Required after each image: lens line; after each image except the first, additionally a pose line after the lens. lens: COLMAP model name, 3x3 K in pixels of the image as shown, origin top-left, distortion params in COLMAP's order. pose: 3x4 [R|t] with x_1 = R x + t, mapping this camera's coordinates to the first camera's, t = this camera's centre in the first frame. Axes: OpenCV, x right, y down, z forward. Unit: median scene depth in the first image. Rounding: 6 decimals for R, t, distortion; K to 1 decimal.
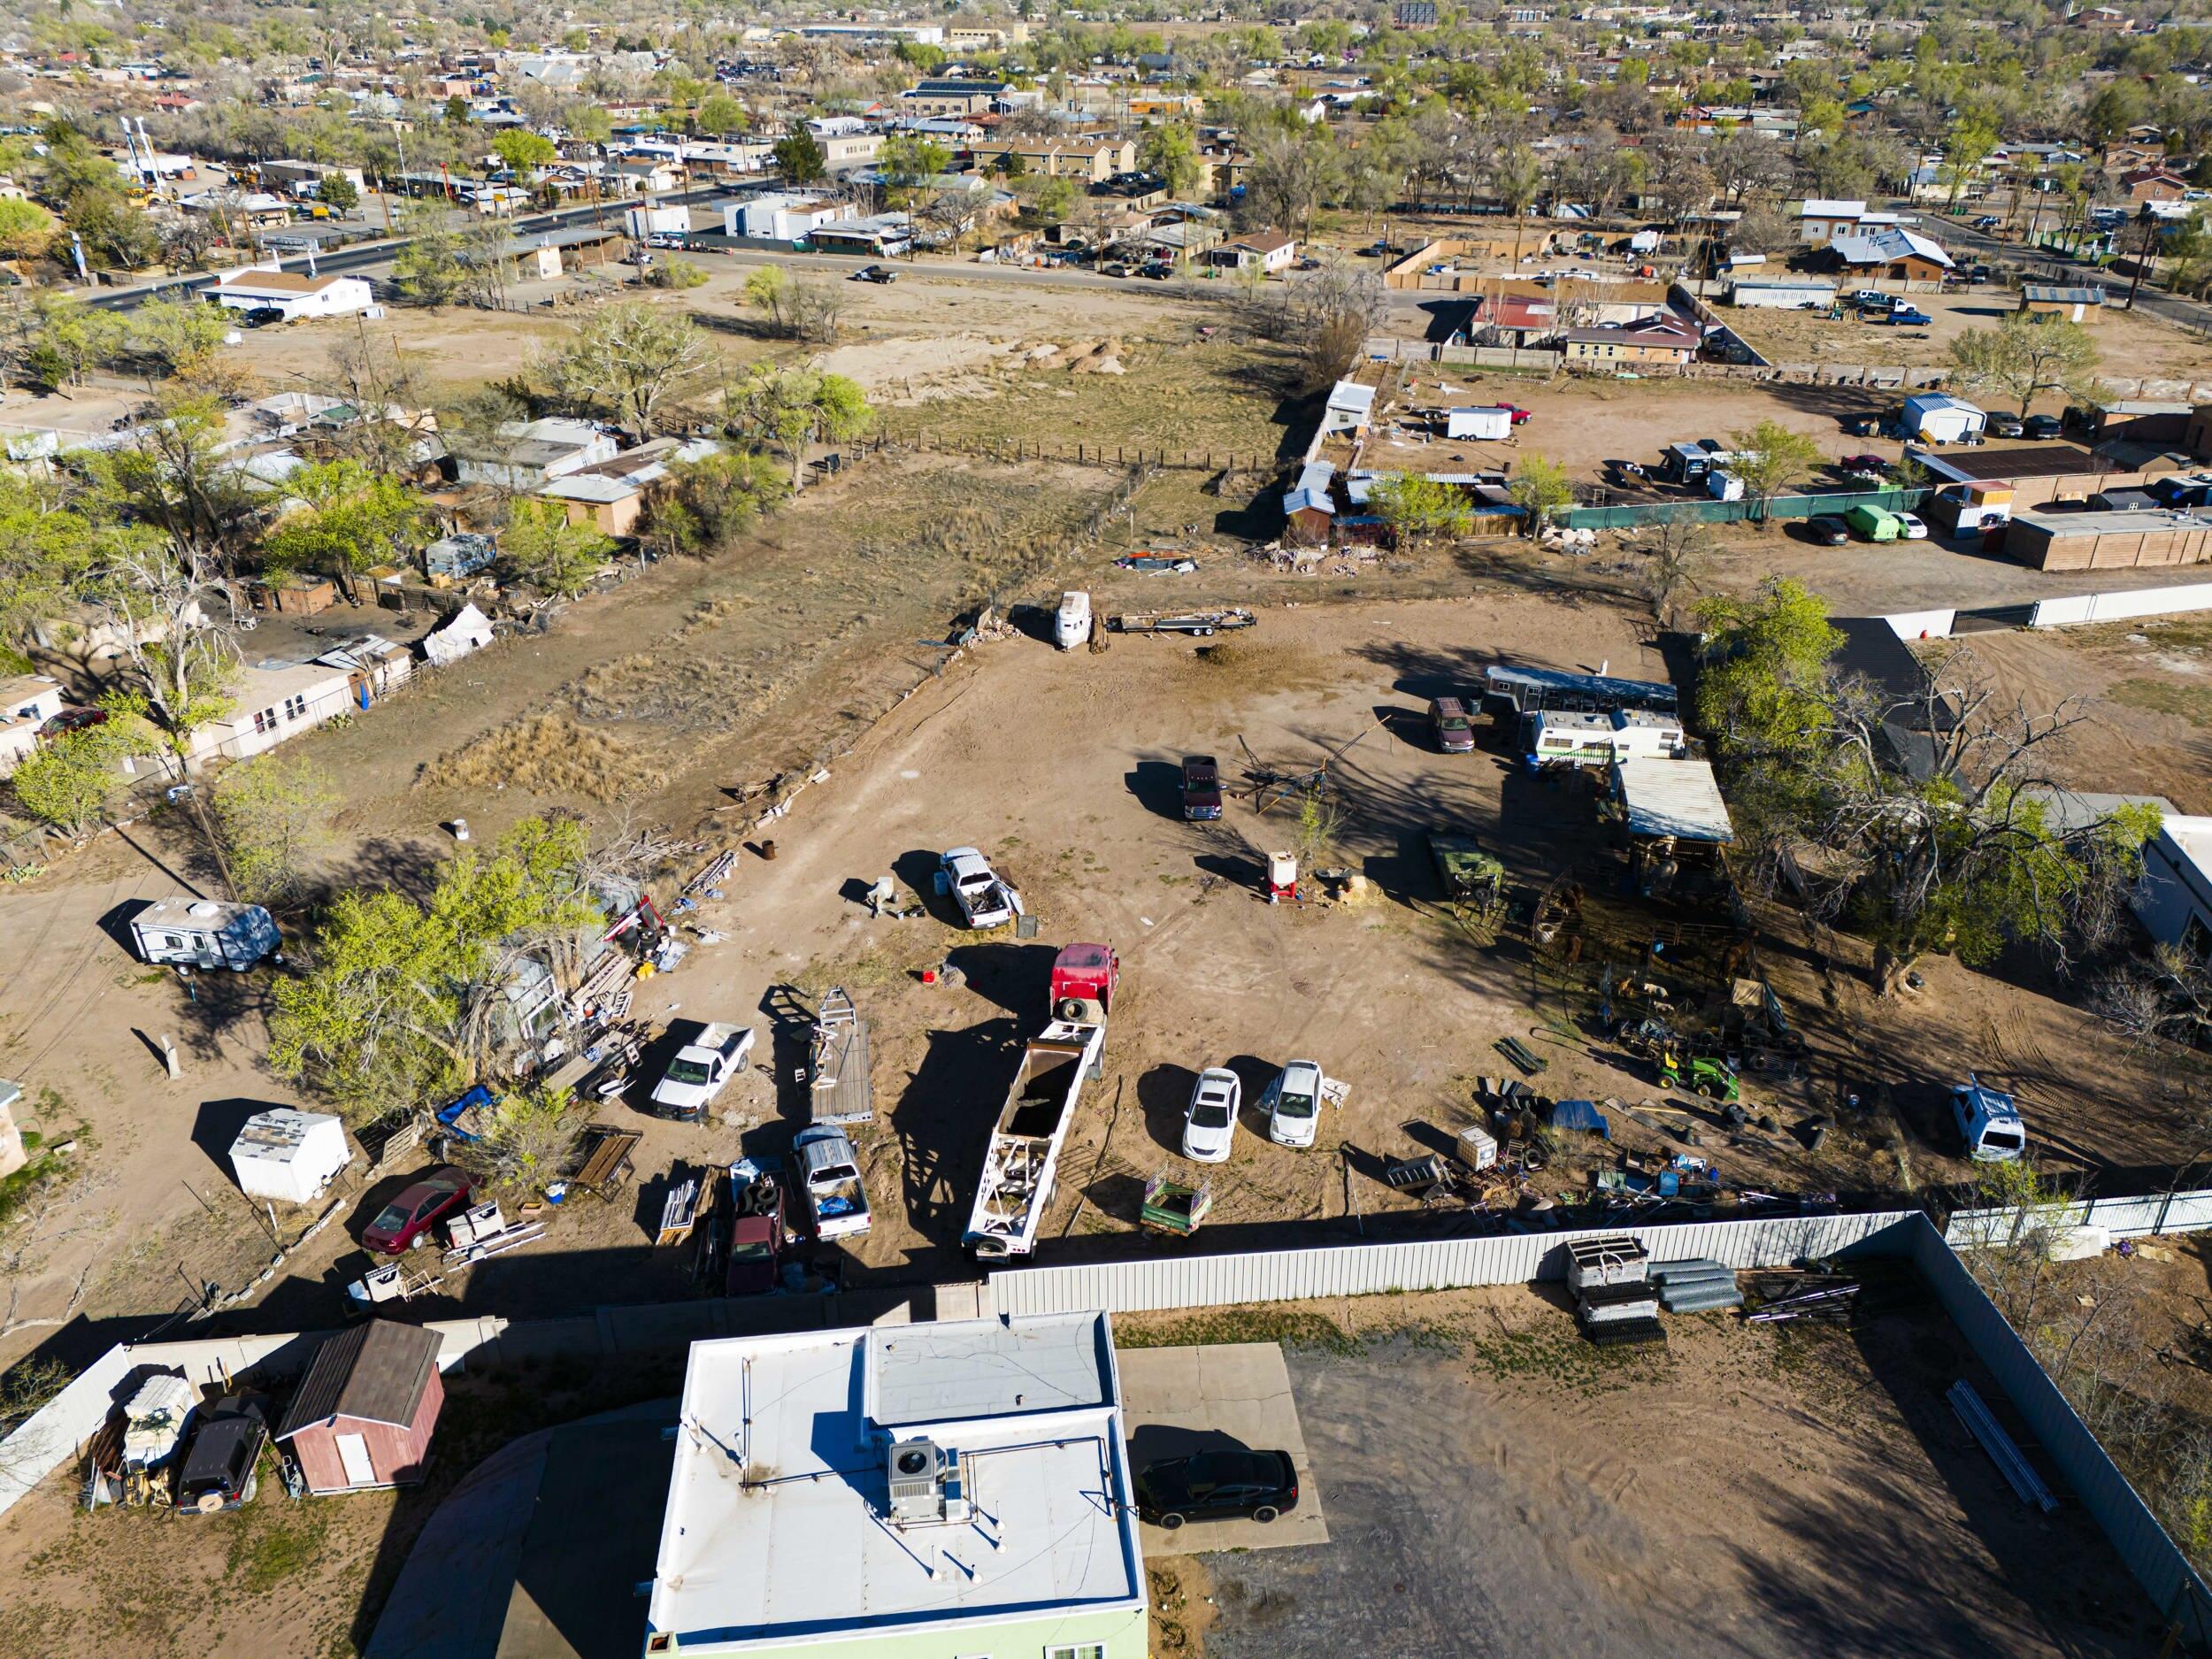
lens RADIAL K [[1623.4, 0, 1116.8], [0, 1623.4, 834.3], [0, 0, 1]] dist [0.086035, -0.080090]
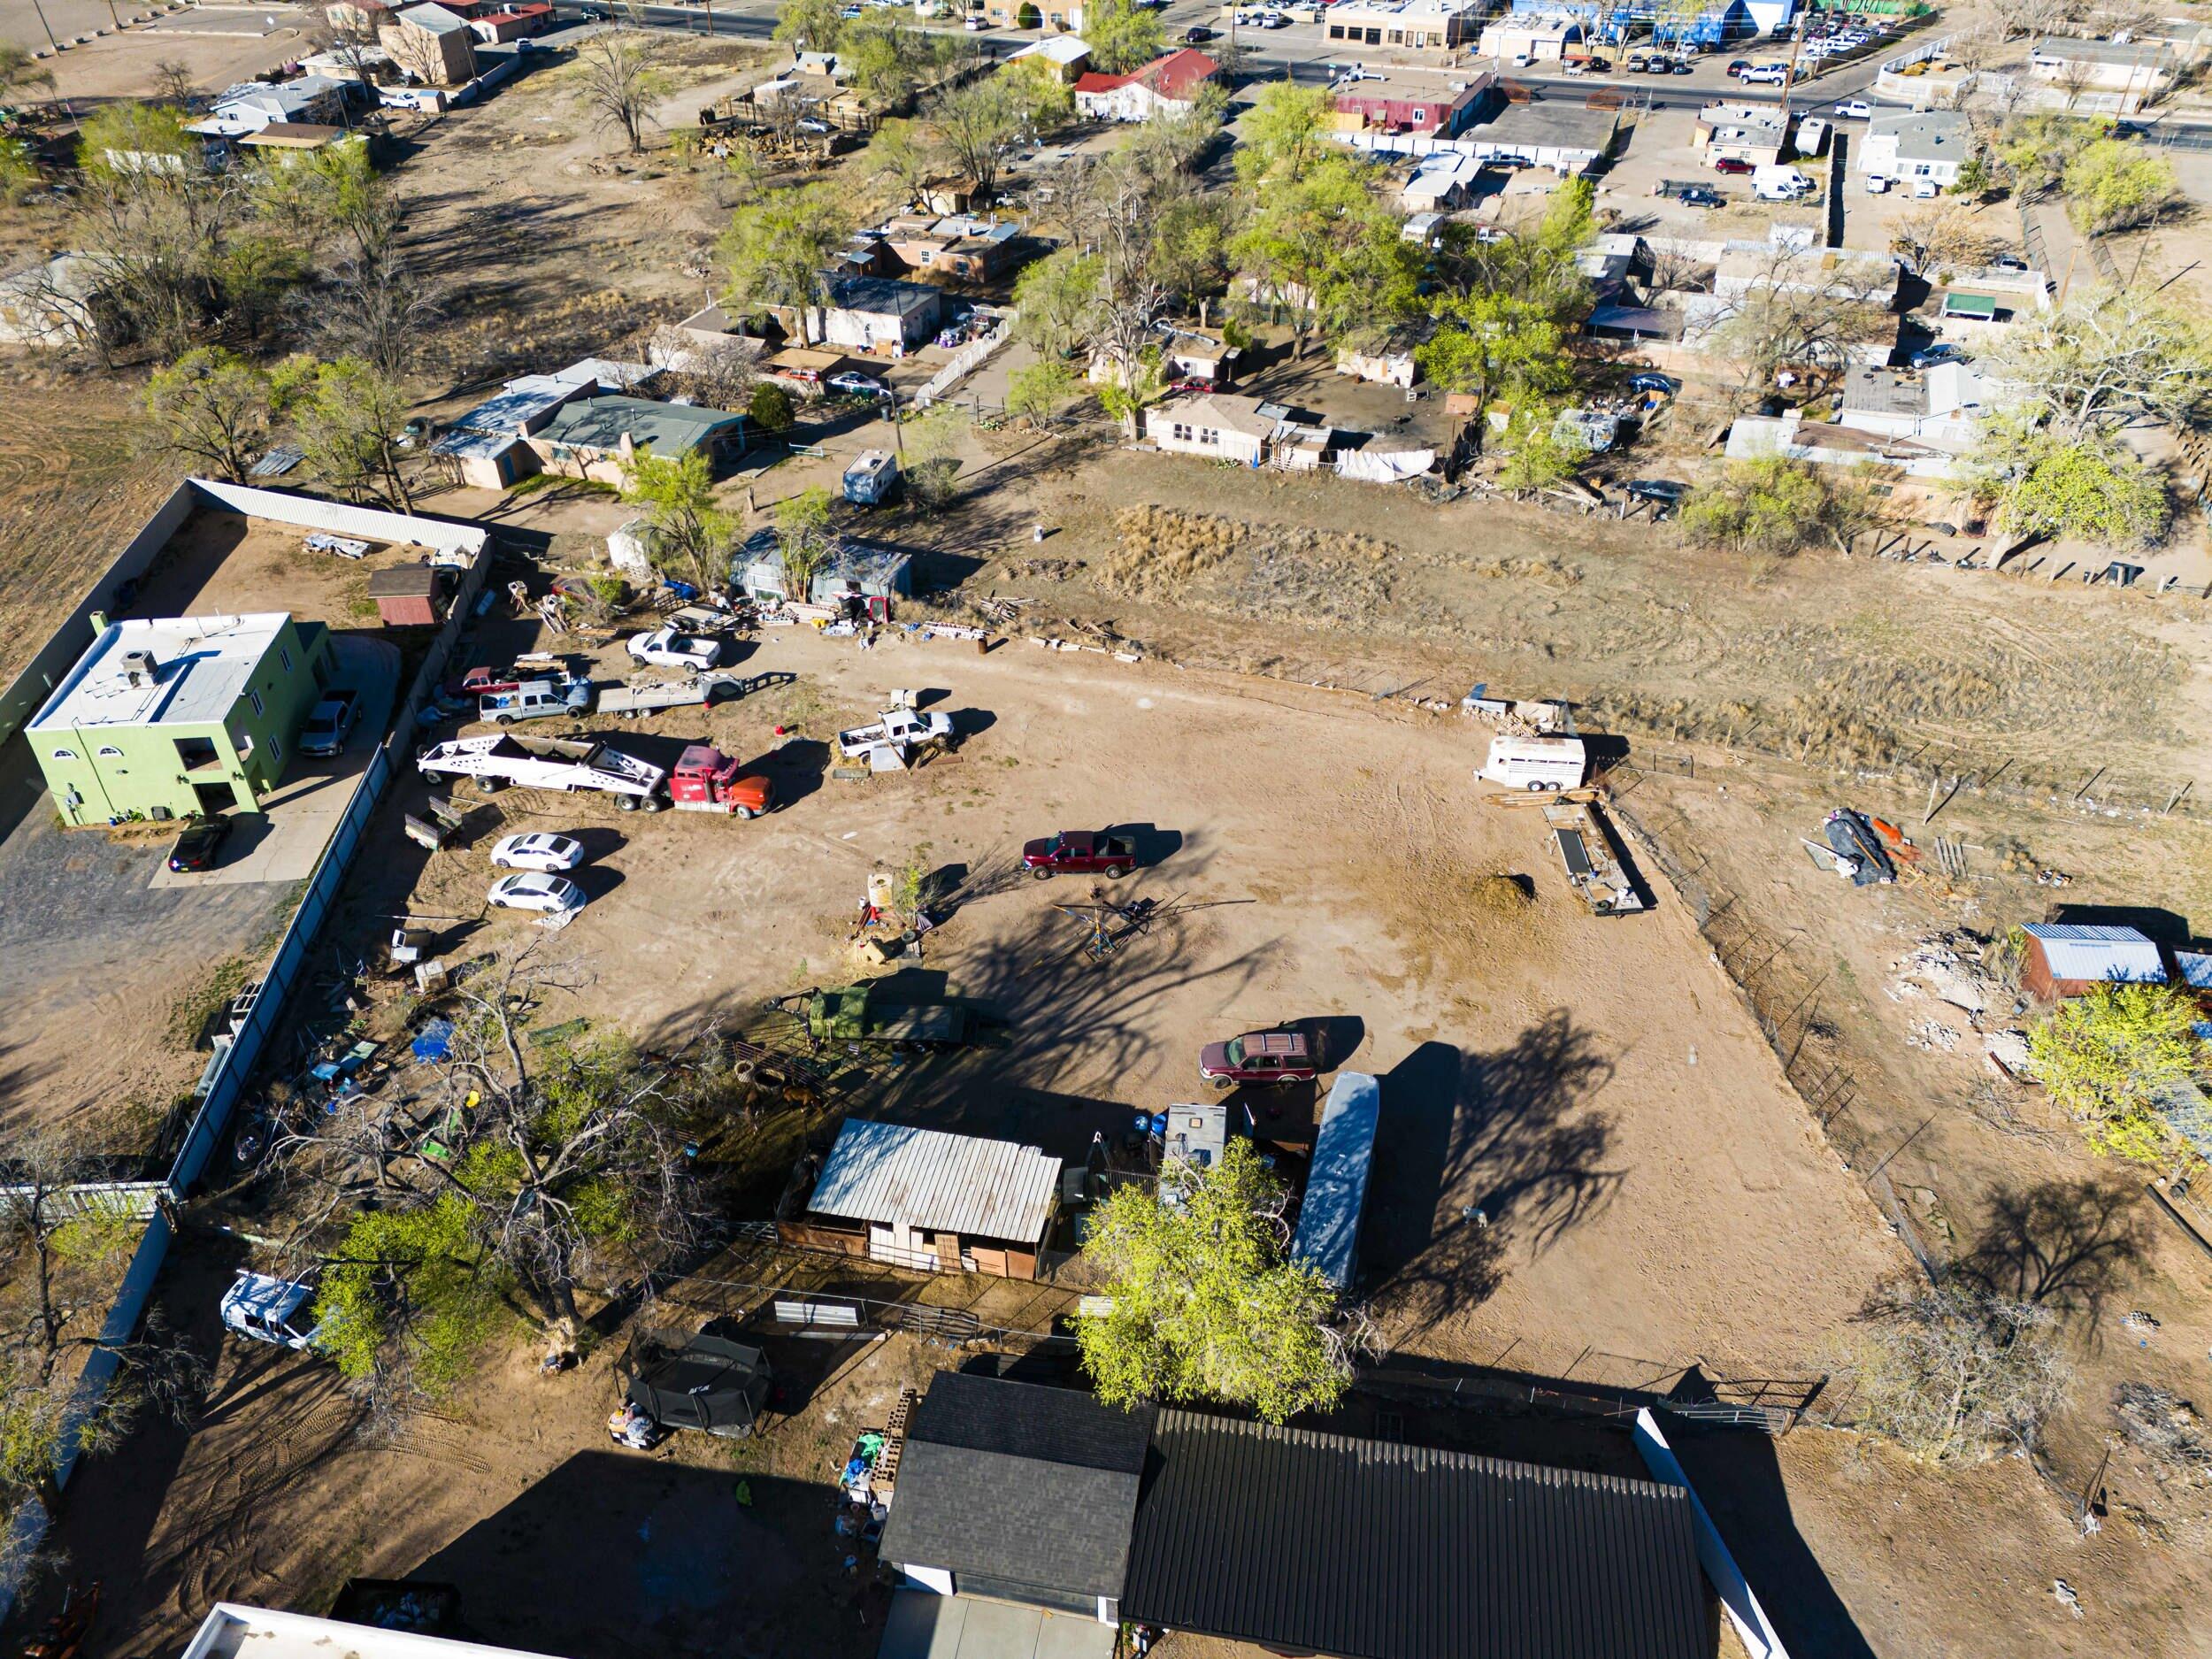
lens RADIAL K [[1623.4, 0, 1116.8], [0, 1623.4, 834.3], [0, 0, 1]] dist [0.086035, -0.080090]
pose [[-0.007082, 0.593820, -0.804566, 0.754054], [-0.456527, 0.713924, 0.530939, -0.514795], [0.889681, 0.371066, 0.266040, 0.706418]]
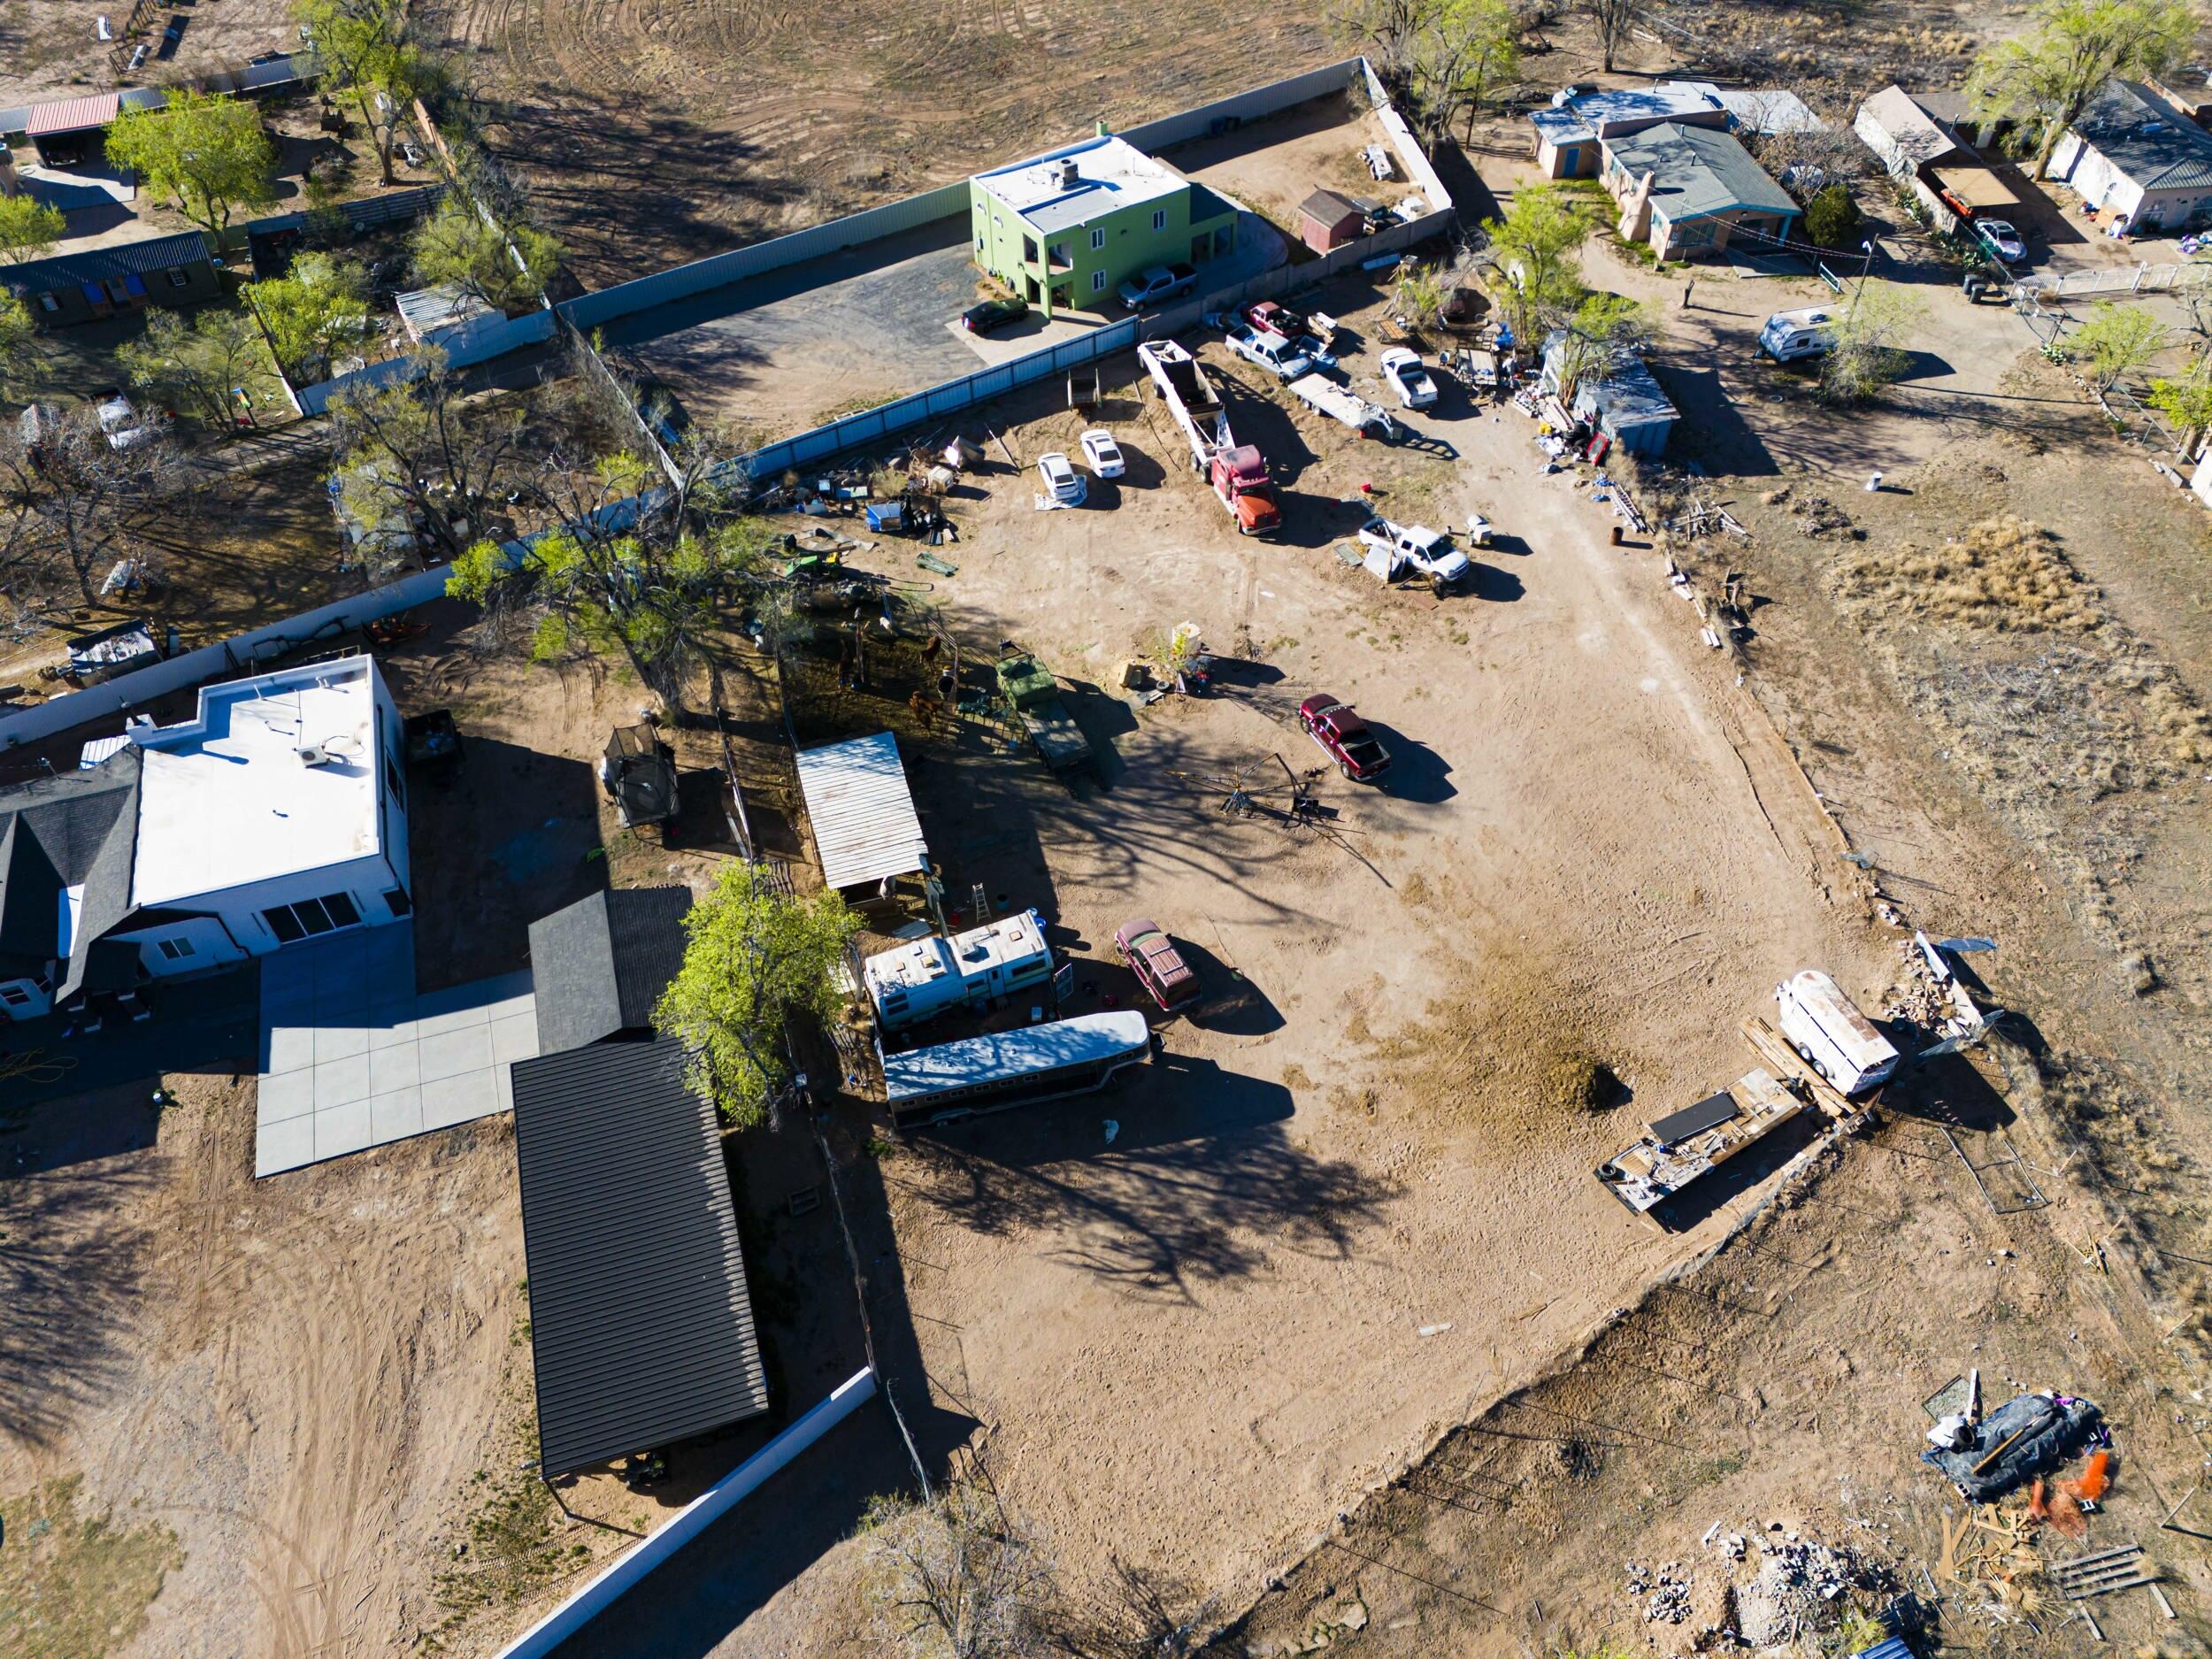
lens RADIAL K [[1623.4, 0, 1116.8], [0, 1623.4, 834.3], [0, 0, 1]] dist [0.086035, -0.080090]
pose [[-0.889011, 0.345591, -0.300377, 0.427807], [-0.196153, 0.305325, 0.931827, -0.783392], [0.413744, 0.887324, -0.203648, 1.099181]]
